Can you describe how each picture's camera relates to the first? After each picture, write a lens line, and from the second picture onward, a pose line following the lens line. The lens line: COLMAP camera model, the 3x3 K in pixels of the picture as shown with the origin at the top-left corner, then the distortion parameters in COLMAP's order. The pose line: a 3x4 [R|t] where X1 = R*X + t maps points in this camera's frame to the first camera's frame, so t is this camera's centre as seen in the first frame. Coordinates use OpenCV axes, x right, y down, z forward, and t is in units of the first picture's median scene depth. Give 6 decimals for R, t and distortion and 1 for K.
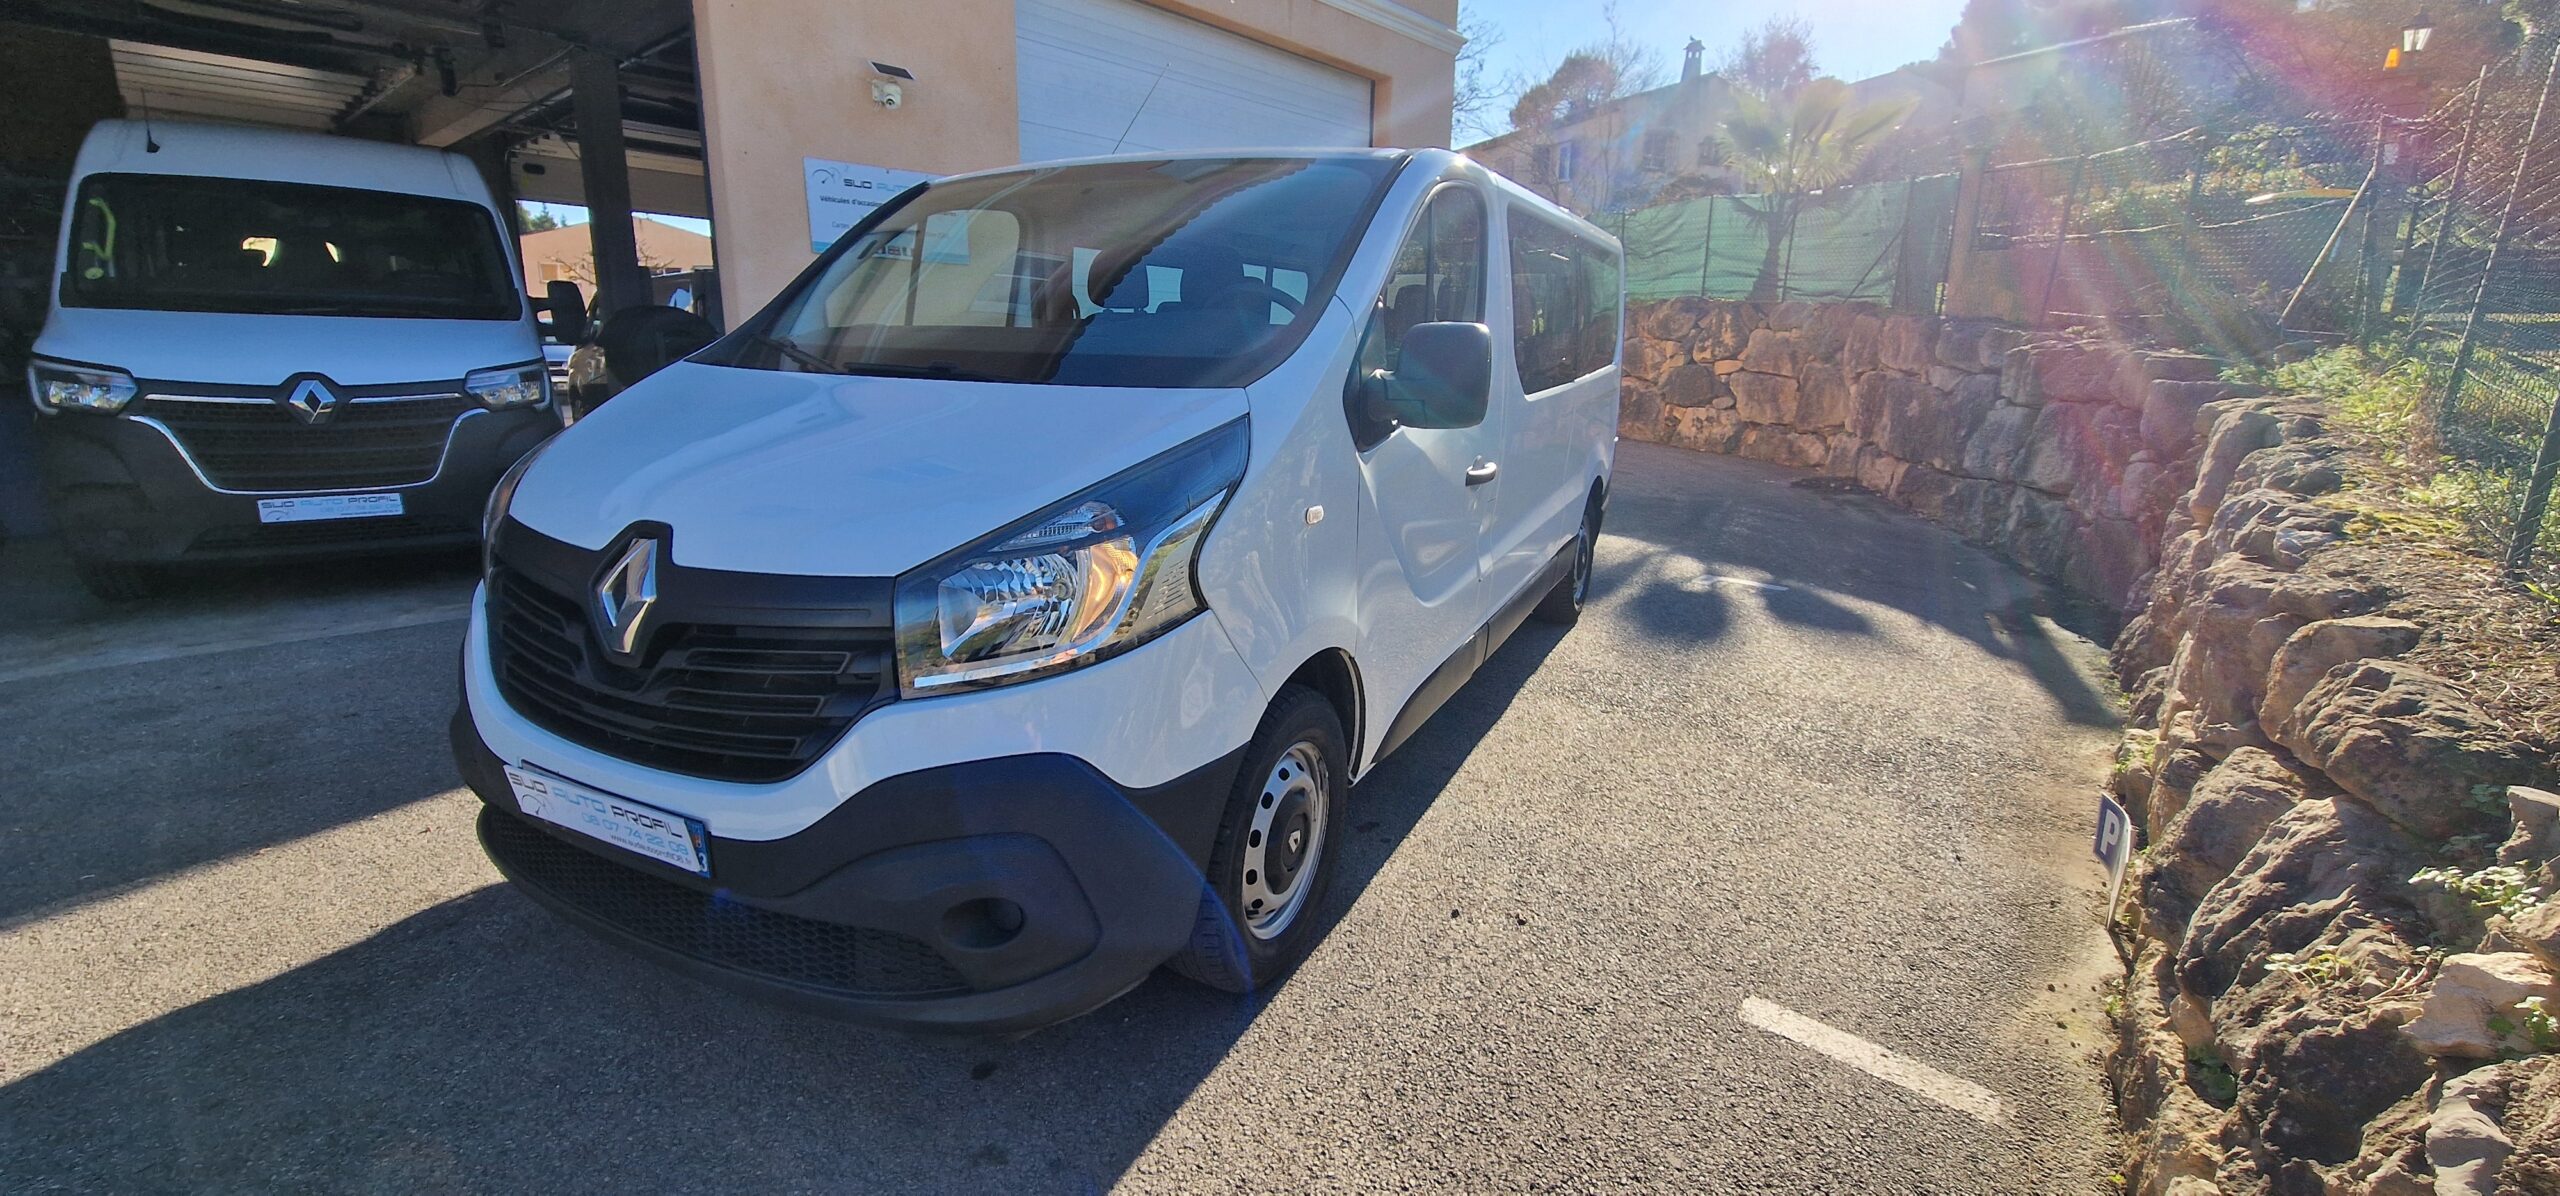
lens RADIAL K [[1059.1, 0, 1264.1], [0, 1059.1, 609.1], [0, 0, 1]] dist [0.004323, -0.003108]
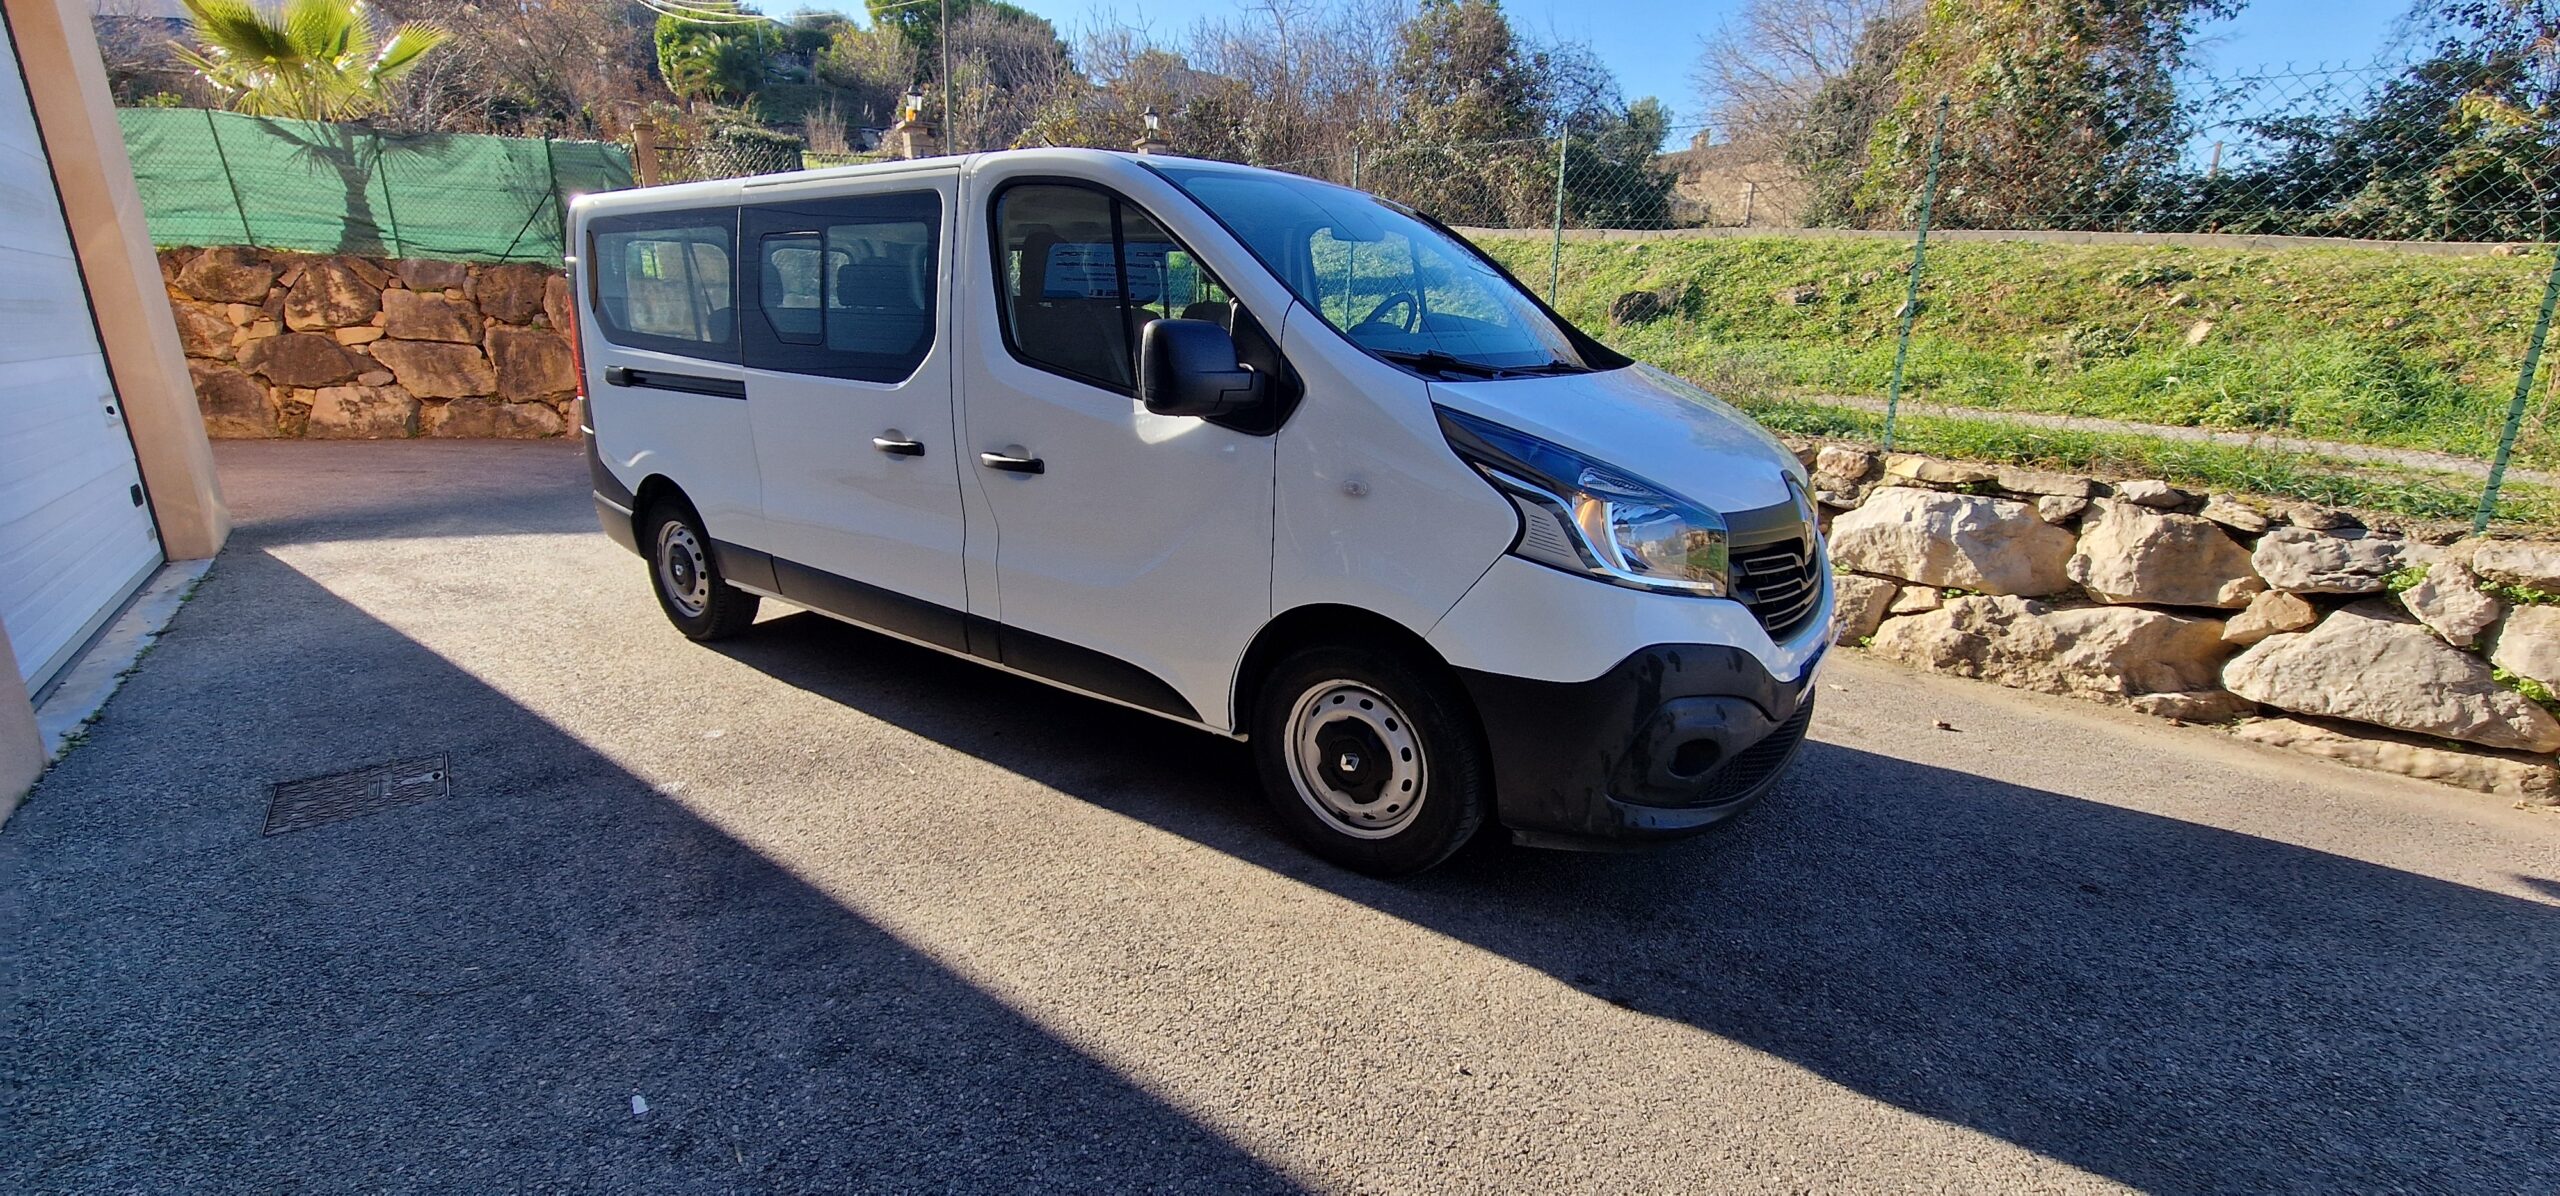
lens RADIAL K [[1059.1, 0, 1273.5], [0, 1059.1, 592.0], [0, 0, 1]] dist [0.004323, -0.003108]
pose [[0.140473, -0.273007, 0.951701, -0.871722], [0.242088, 0.941526, 0.234356, -0.180782], [-0.960032, 0.197475, 0.198351, 0.571355]]
